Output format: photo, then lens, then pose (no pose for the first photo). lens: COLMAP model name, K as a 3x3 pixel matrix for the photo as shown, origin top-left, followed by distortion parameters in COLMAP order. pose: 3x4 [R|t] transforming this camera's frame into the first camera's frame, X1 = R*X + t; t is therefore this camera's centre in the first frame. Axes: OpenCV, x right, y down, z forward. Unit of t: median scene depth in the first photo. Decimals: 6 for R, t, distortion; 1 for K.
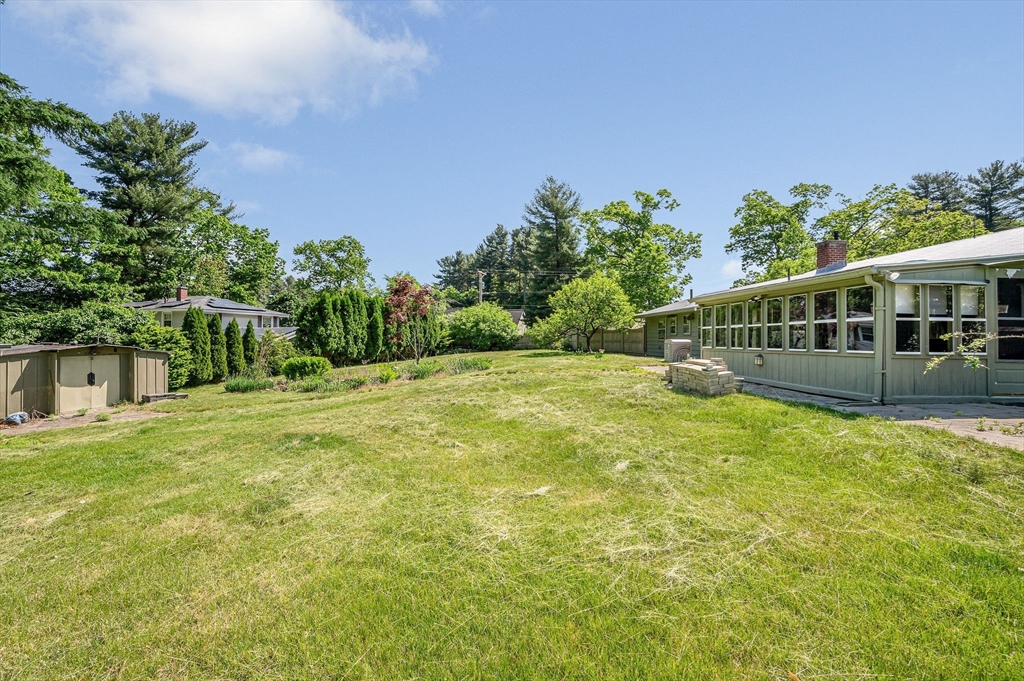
lens RADIAL K [[441.5, 0, 512.6], [0, 441.5, 337.2], [0, 0, 1]] dist [0.008111, -0.000778]
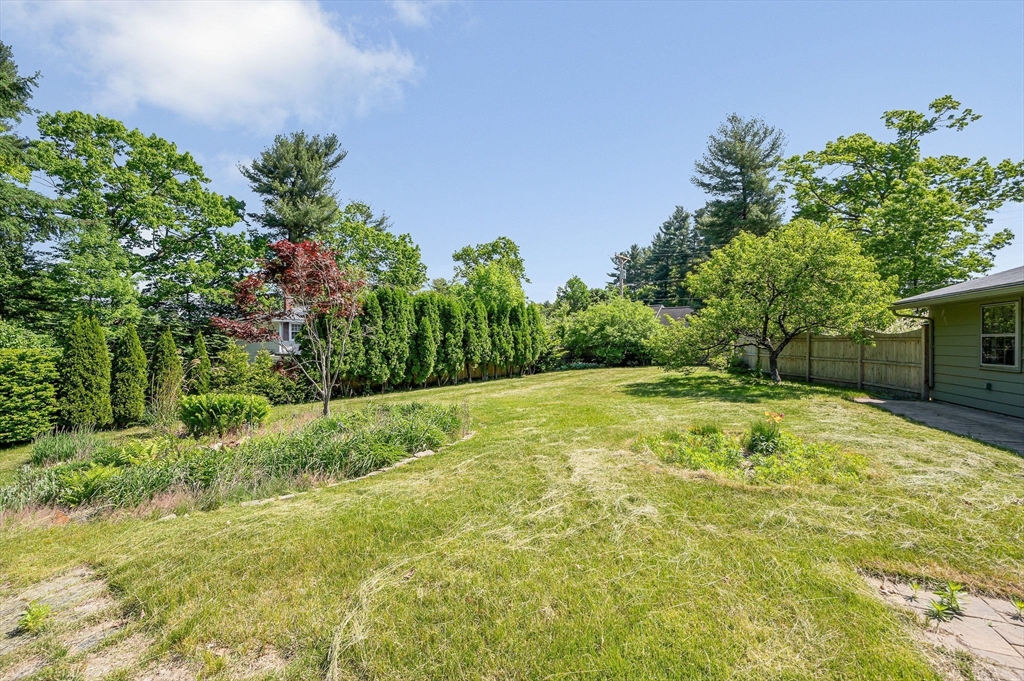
lens RADIAL K [[441.5, 0, 513.0], [0, 441.5, 344.5], [0, 0, 1]] dist [0.008111, -0.000778]
pose [[0.912101, -0.008388, -0.409880, 0.052132], [0.012906, 0.999883, 0.008256, -0.007437], [0.409763, -0.012820, 0.912102, 0.206258]]
